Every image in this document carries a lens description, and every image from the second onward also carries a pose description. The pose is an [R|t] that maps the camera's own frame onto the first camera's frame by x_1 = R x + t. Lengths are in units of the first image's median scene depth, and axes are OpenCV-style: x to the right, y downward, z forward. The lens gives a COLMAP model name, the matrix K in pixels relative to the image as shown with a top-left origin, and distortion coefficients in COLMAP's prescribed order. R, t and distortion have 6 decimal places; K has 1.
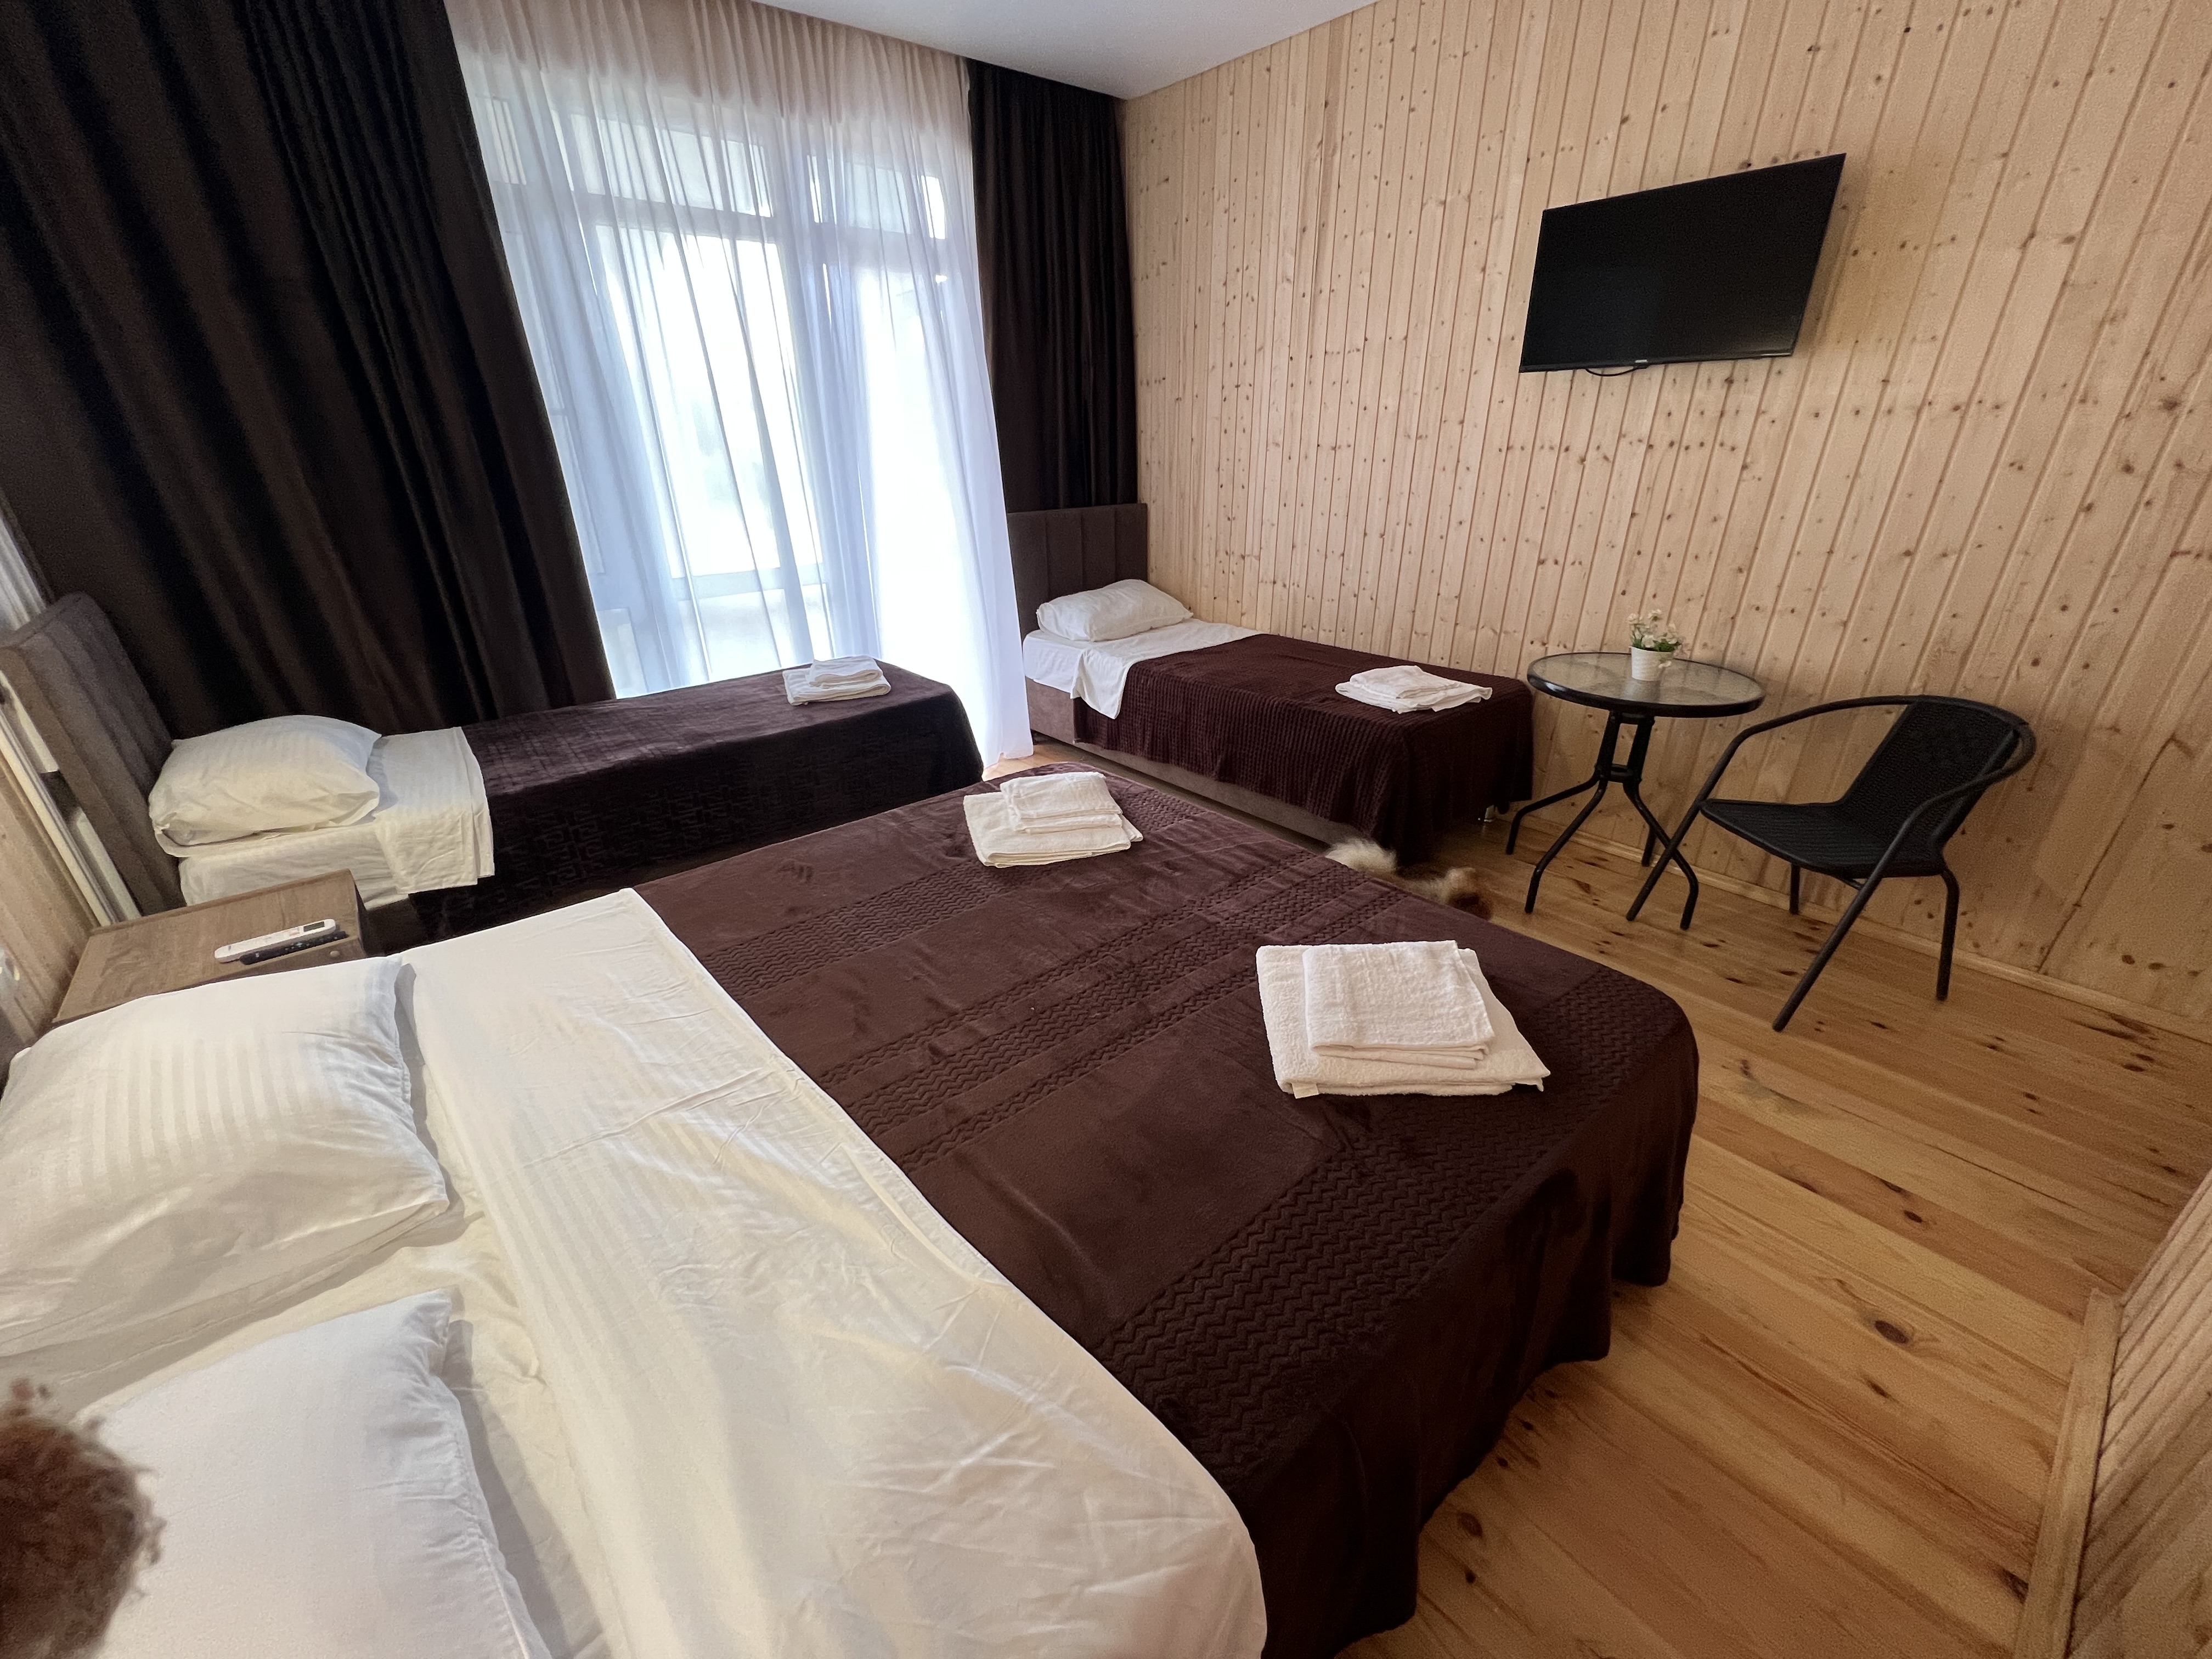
lens RADIAL K [[885.8, 0, 1097.2], [0, 885.8, 835.5], [0, 0, 1]] dist [-0.003260, 0.000761]
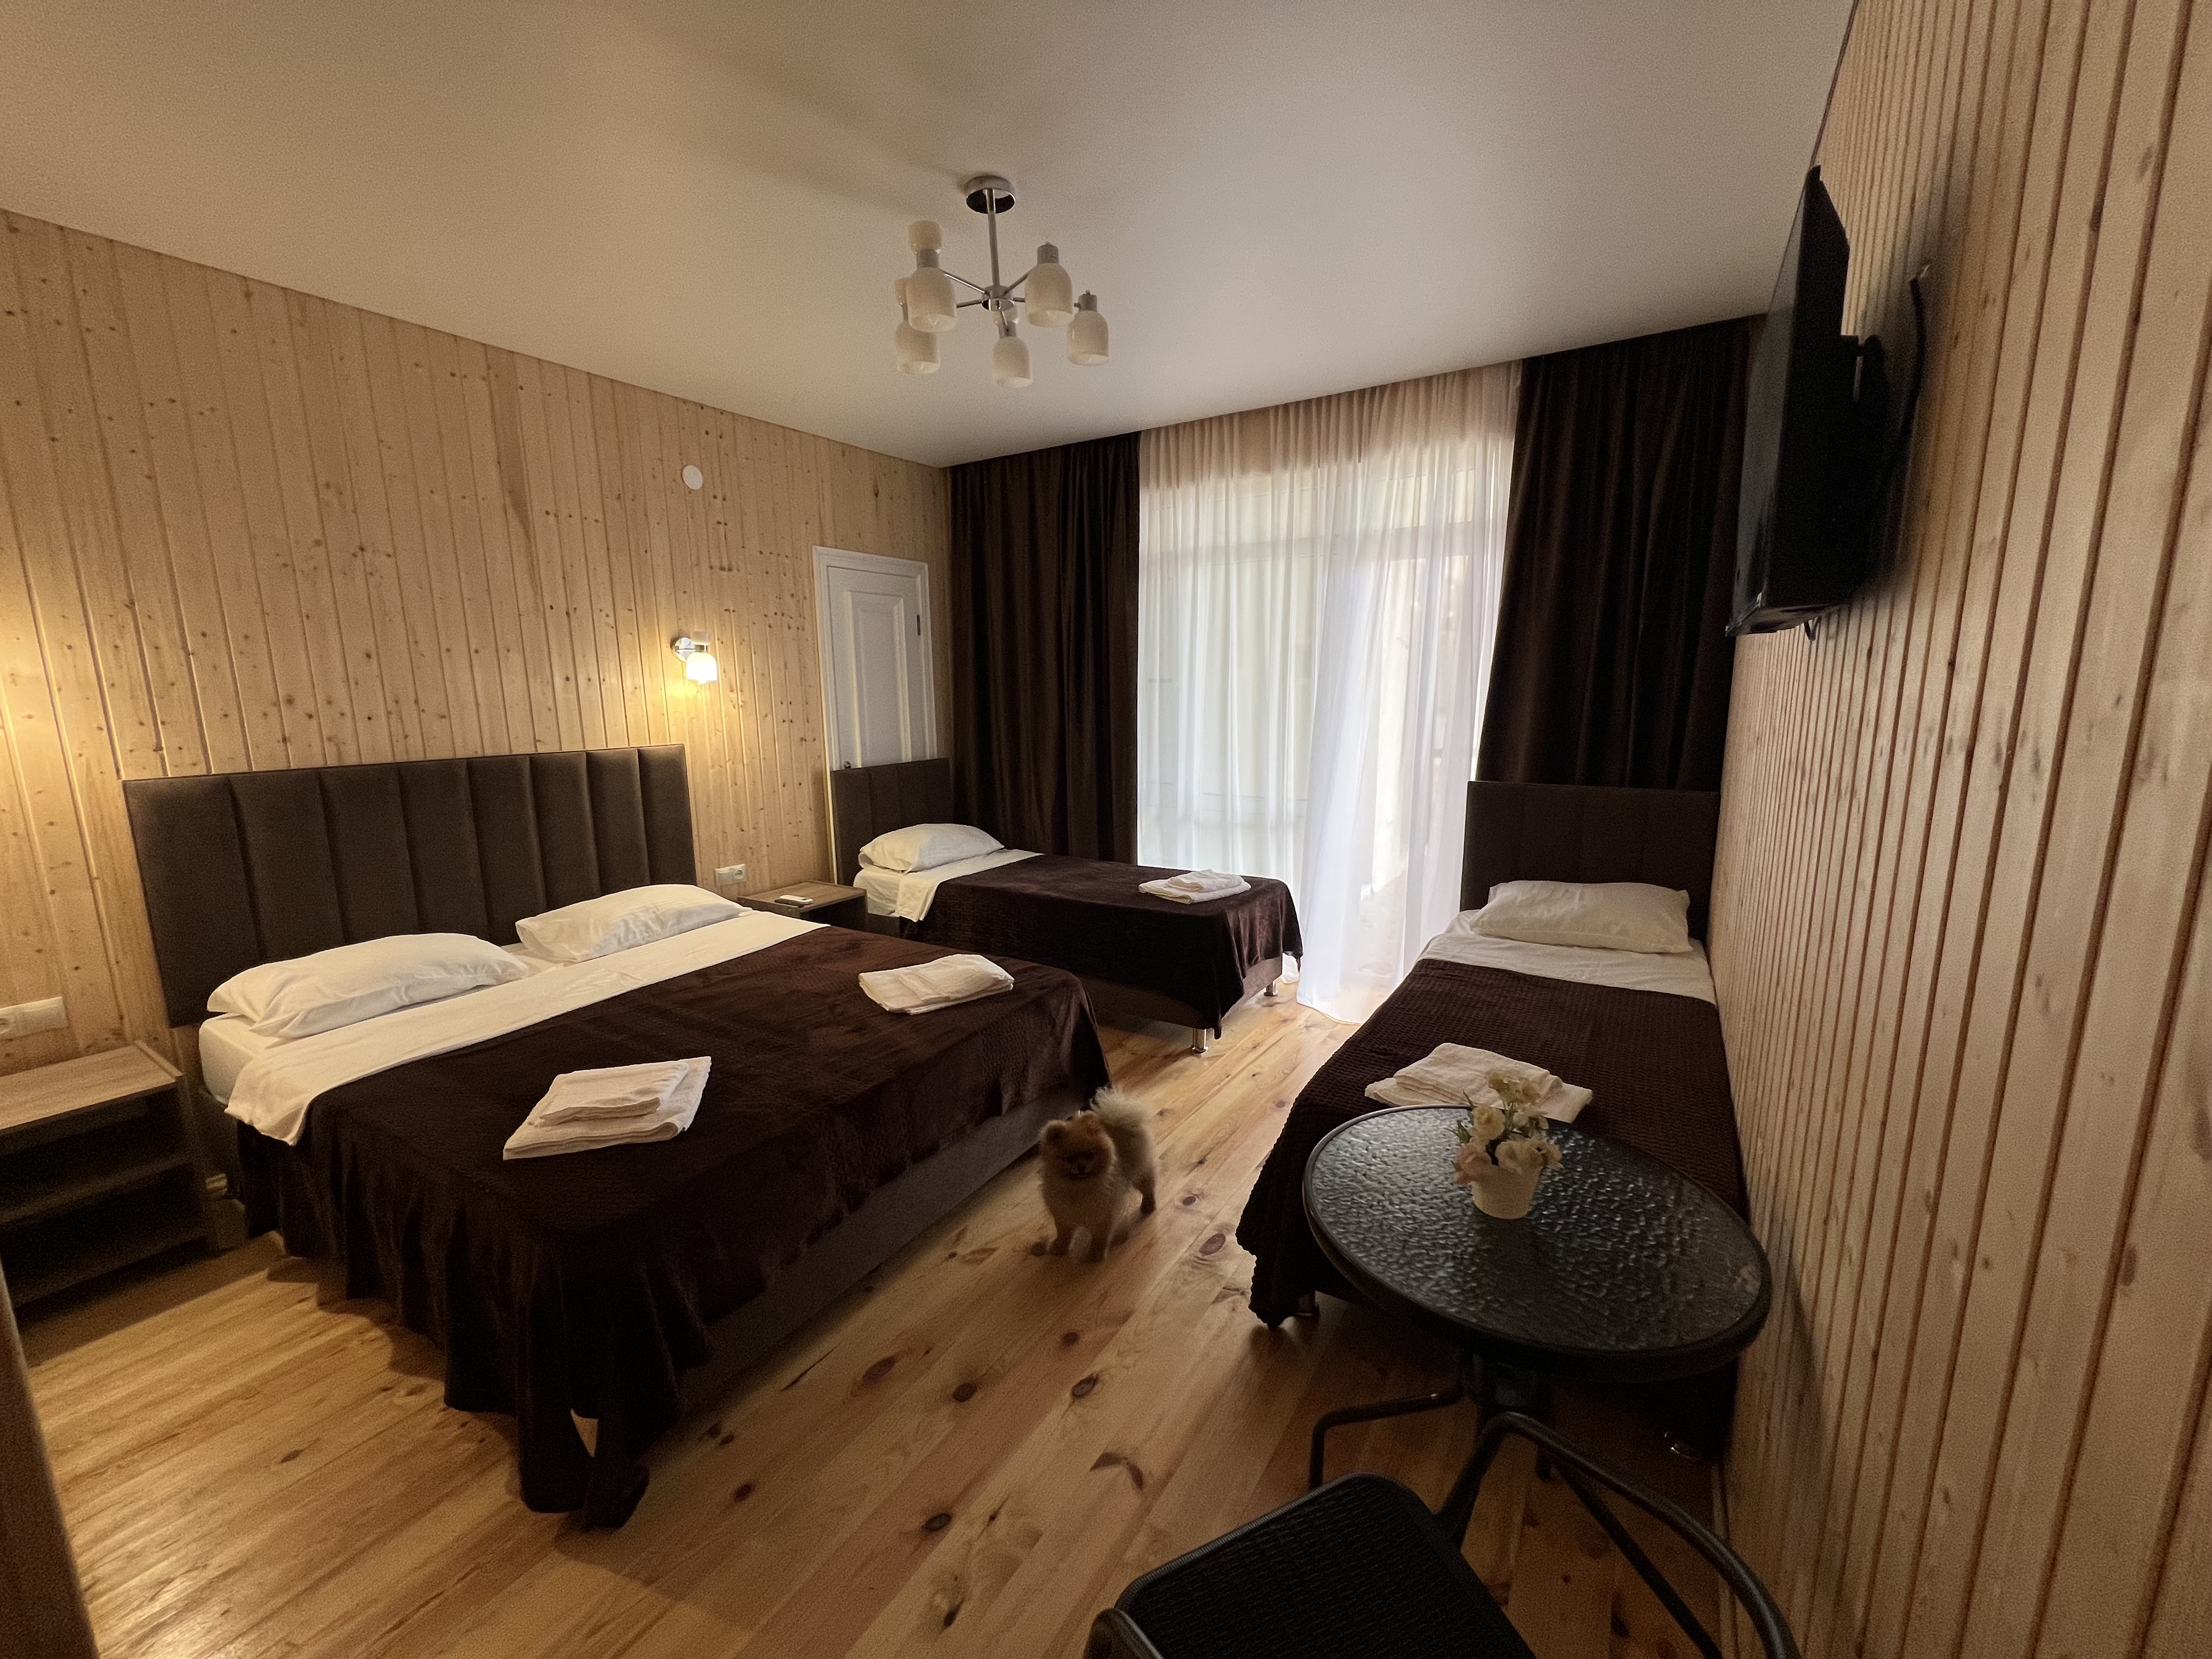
lens RADIAL K [[885.8, 0, 1104.6], [0, 885.8, 833.6], [0, 0, 1]] dist [-0.003260, 0.000761]
pose [[0.311912, 0.171475, -0.934509, 1.133329], [-0.393310, 0.918649, 0.037289, -0.344256], [0.864881, 0.355921, 0.353980, 0.635890]]
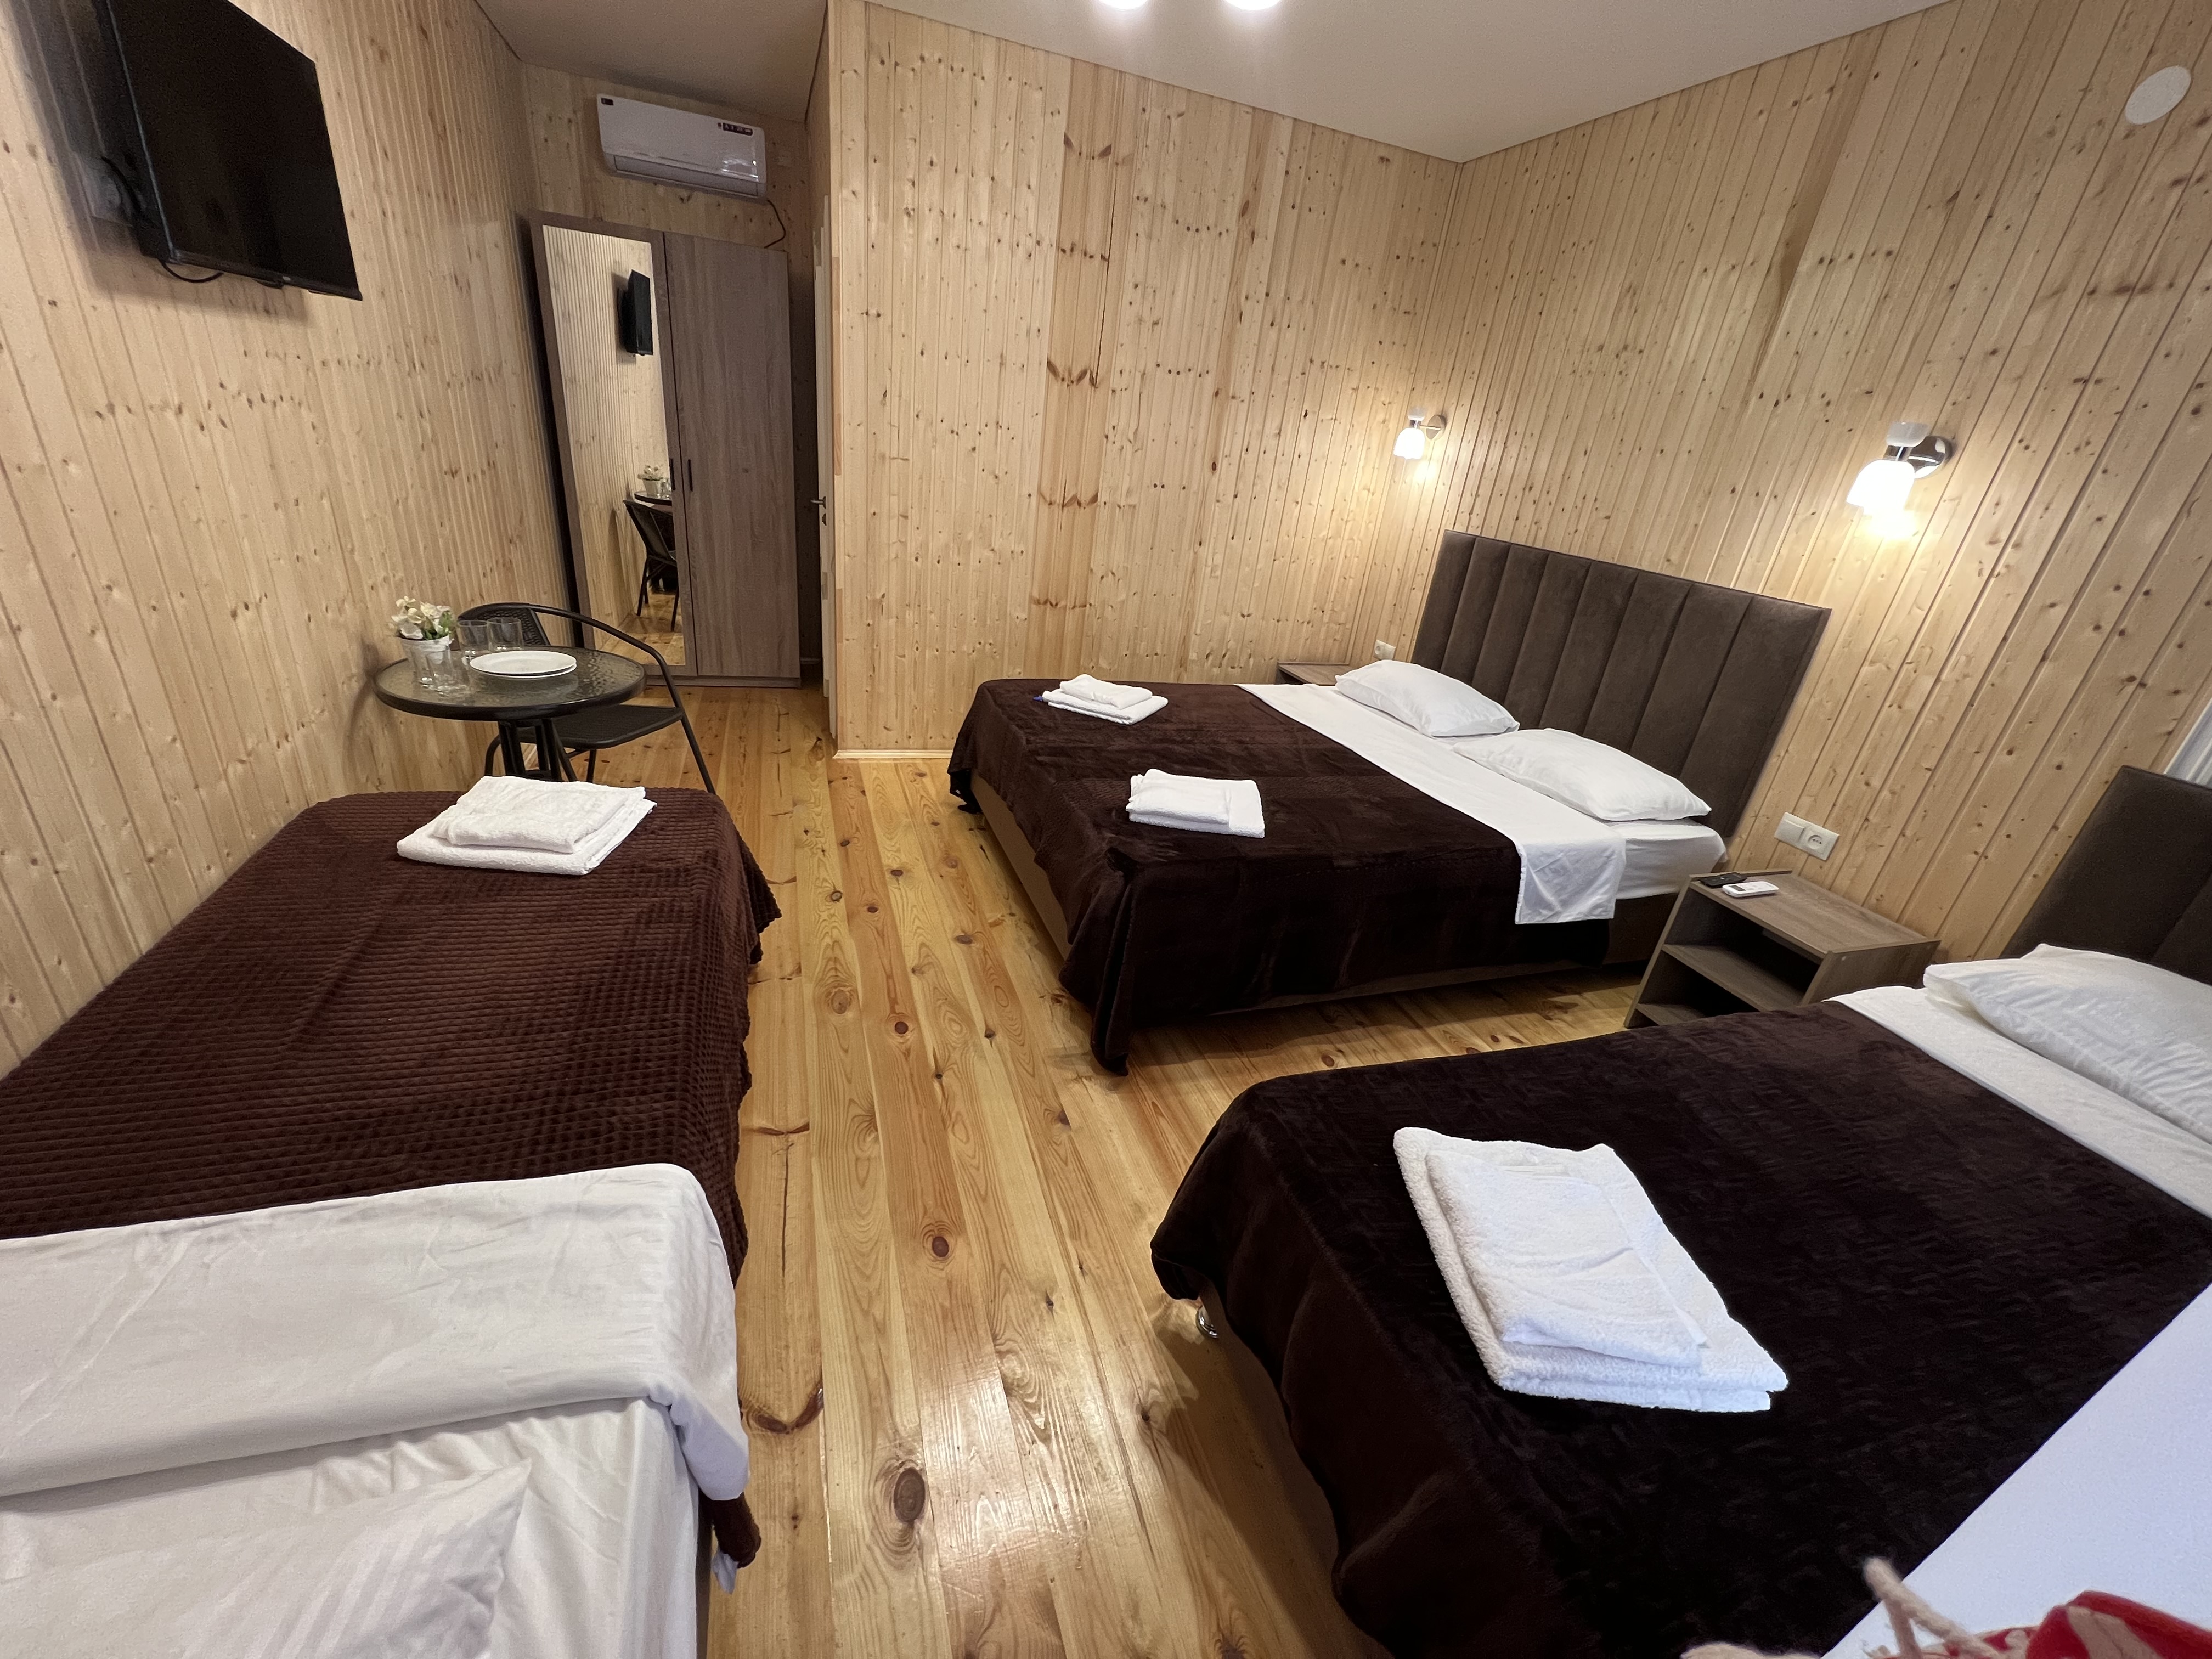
lens RADIAL K [[885.8, 0, 1103.5], [0, 885.8, 838.5], [0, 0, 1]] dist [-0.003260, 0.000761]
pose [[-0.928800, -0.230808, 0.289927, -0.289968], [0.060957, 0.676548, 0.733871, -0.799045], [-0.365533, 0.699293, -0.614309, 1.699475]]
